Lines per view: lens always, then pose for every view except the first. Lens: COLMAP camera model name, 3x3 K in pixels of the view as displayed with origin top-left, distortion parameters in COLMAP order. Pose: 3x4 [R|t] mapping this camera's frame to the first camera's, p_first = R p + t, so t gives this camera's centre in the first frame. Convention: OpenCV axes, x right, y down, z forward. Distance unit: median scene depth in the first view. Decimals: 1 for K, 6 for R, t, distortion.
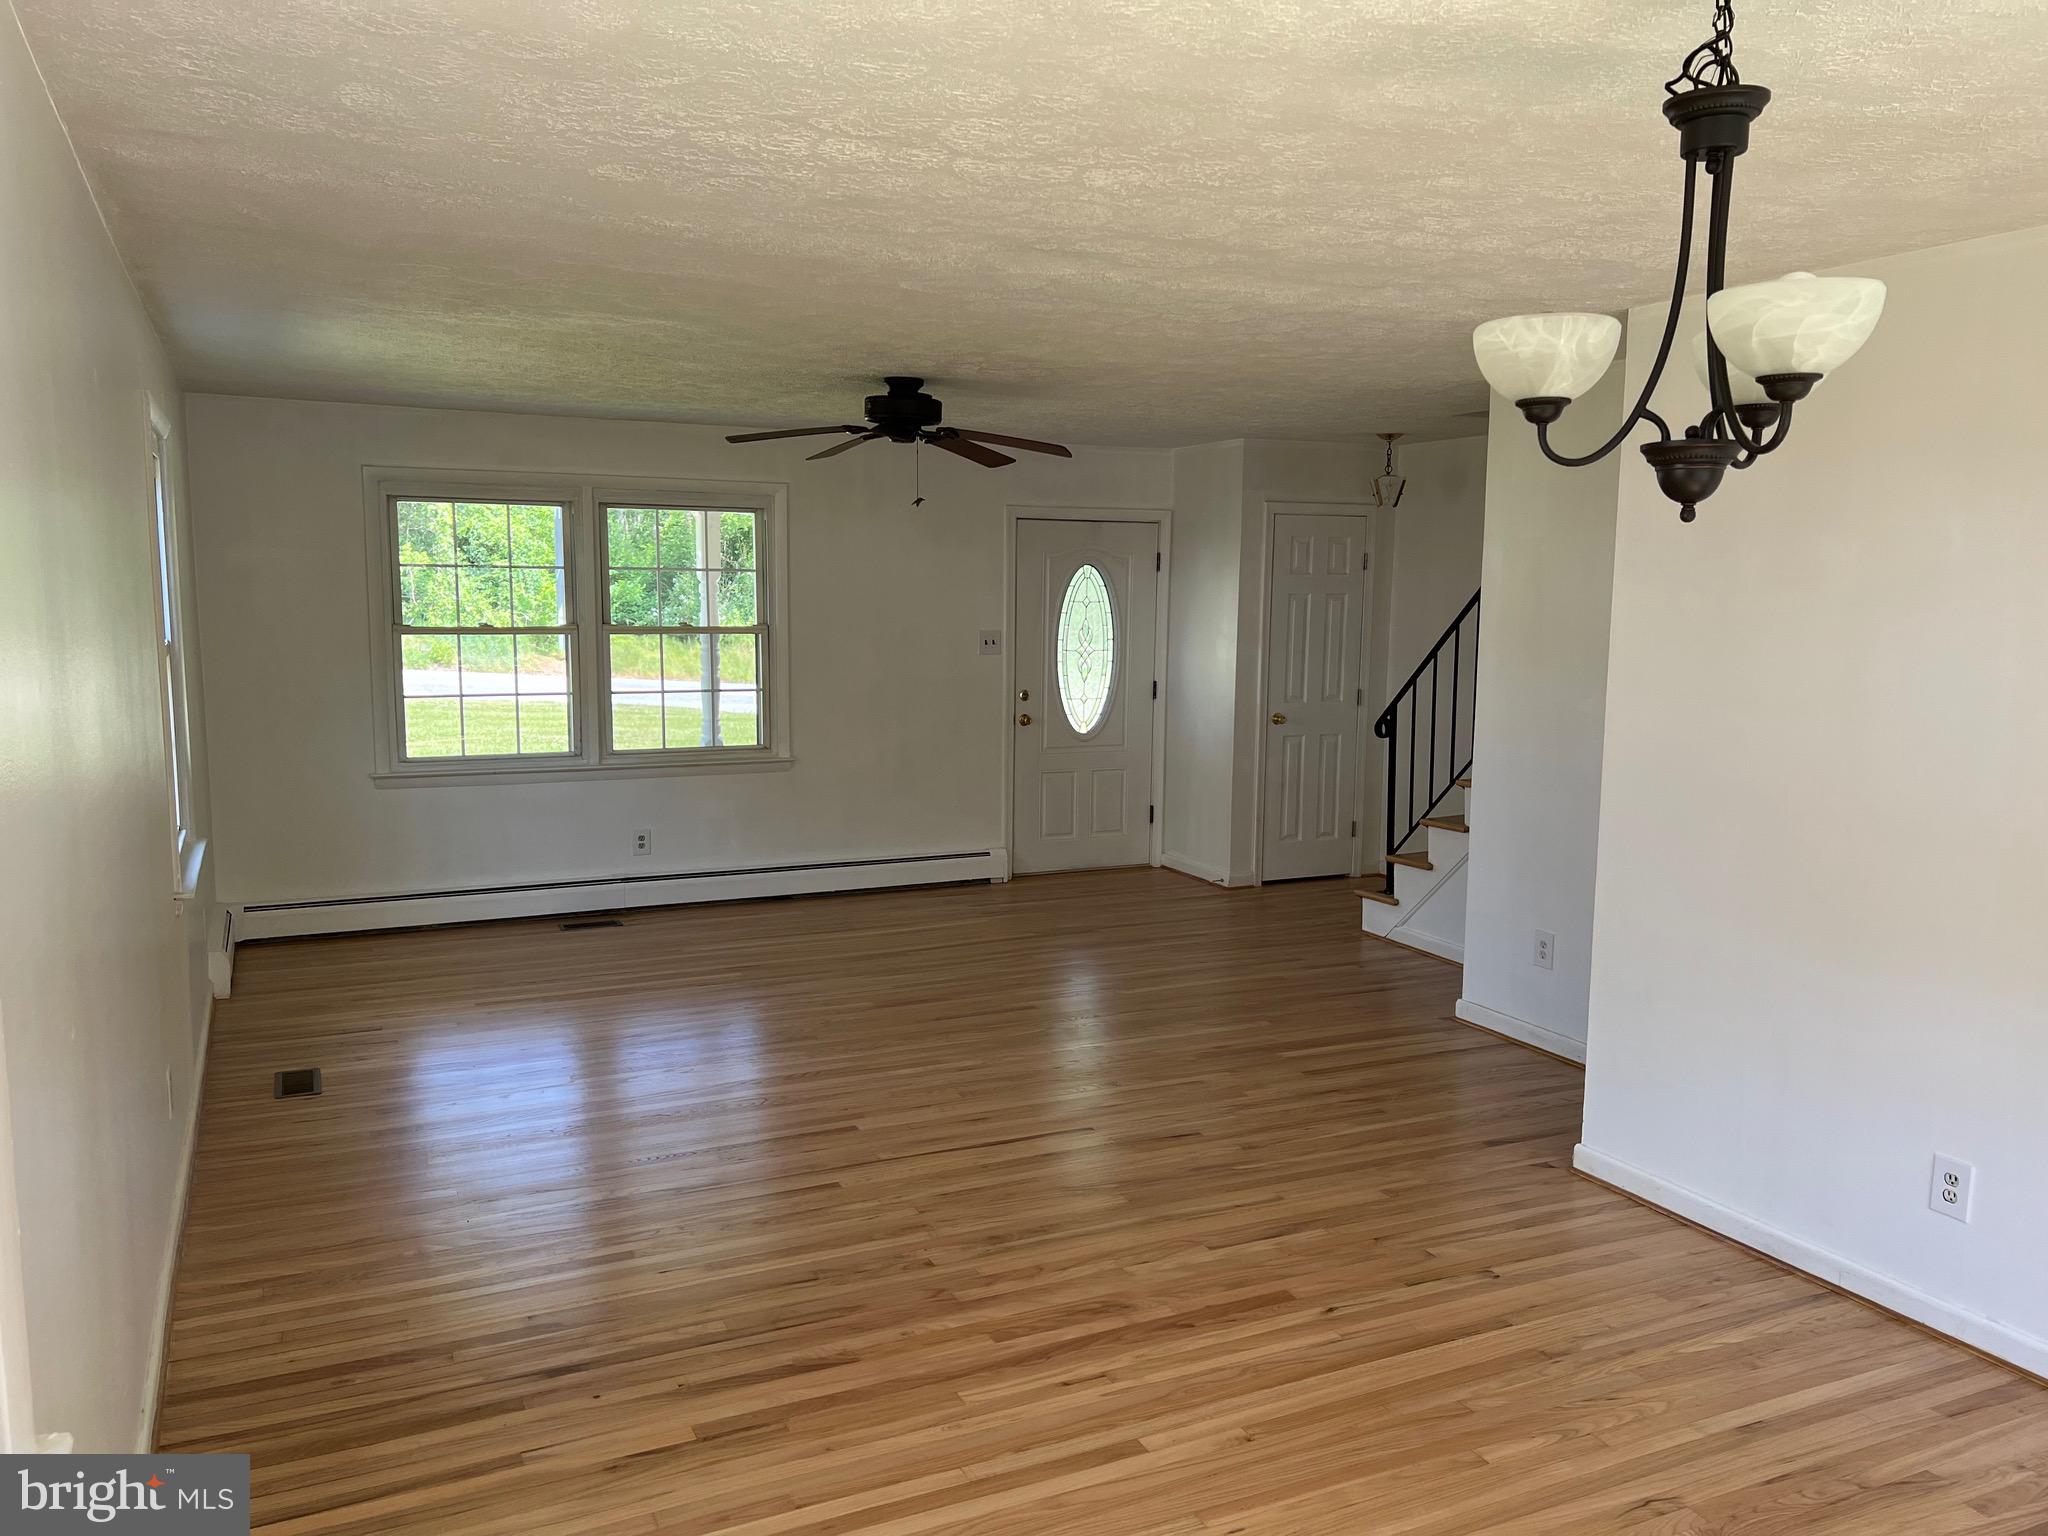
lens RADIAL K [[1547.7, 0, 1018.9], [0, 1547.7, 763.1], [0, 0, 1]] dist [0.056611, -0.051500]
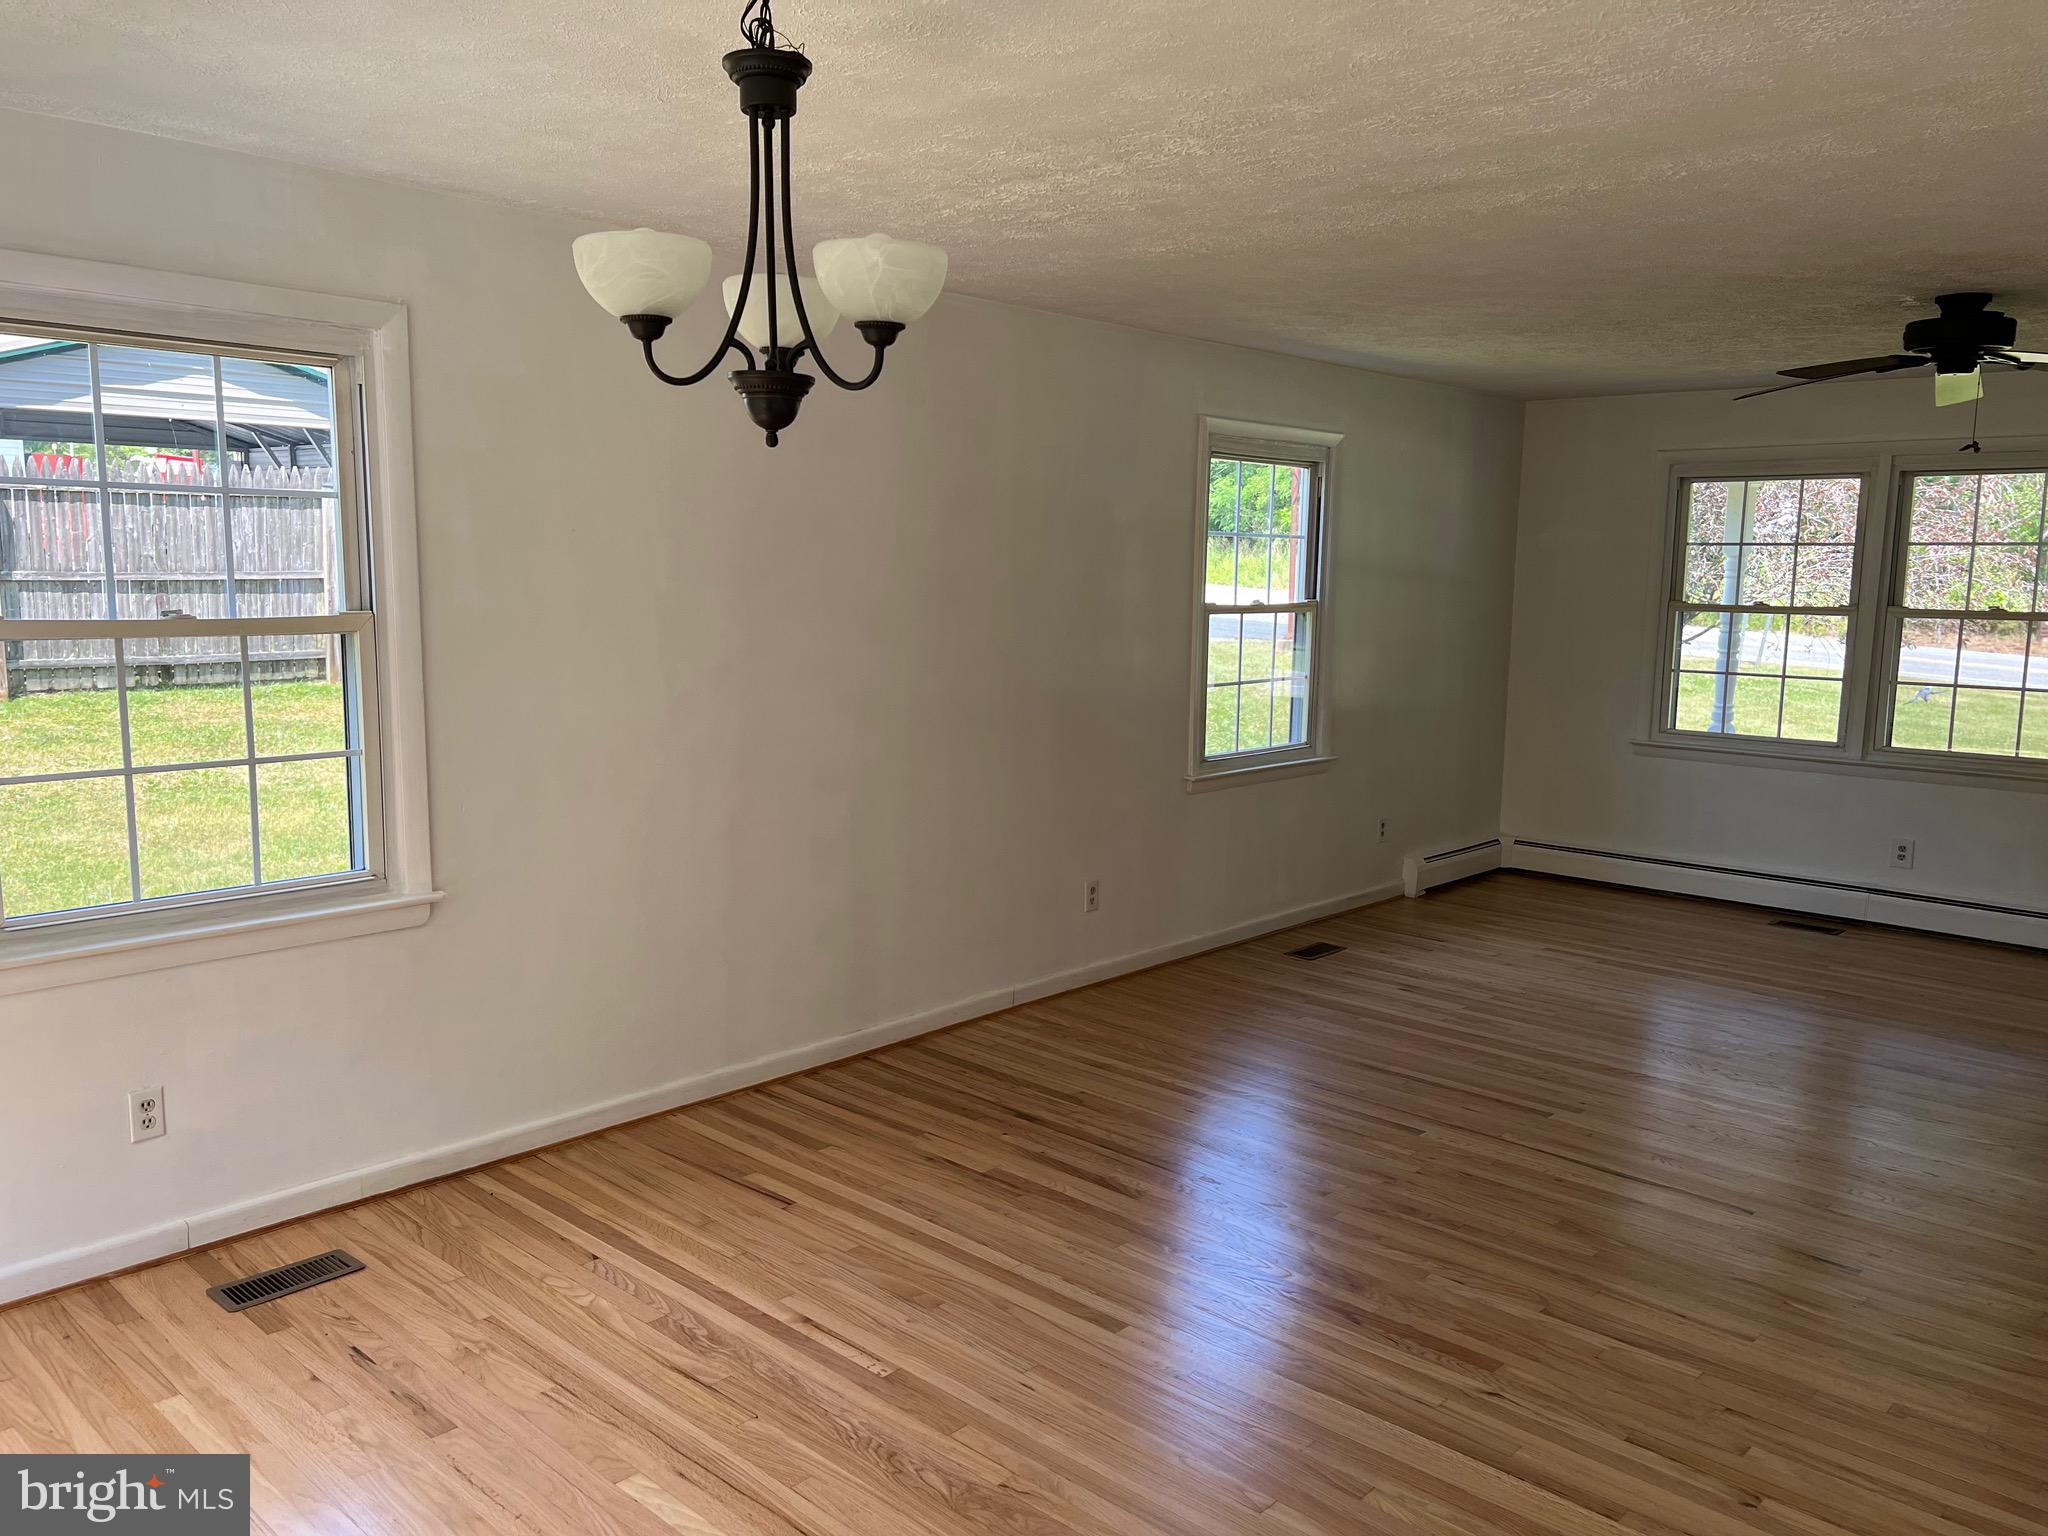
lens RADIAL K [[1547.7, 0, 1021.1], [0, 1547.7, 767.5], [0, 0, 1]] dist [0.056611, -0.051500]
pose [[0.364002, 0.118333, -0.923851, 0.622195], [-0.118213, 0.989744, 0.080197, -0.015567], [0.923866, 0.080020, 0.374258, 0.310974]]
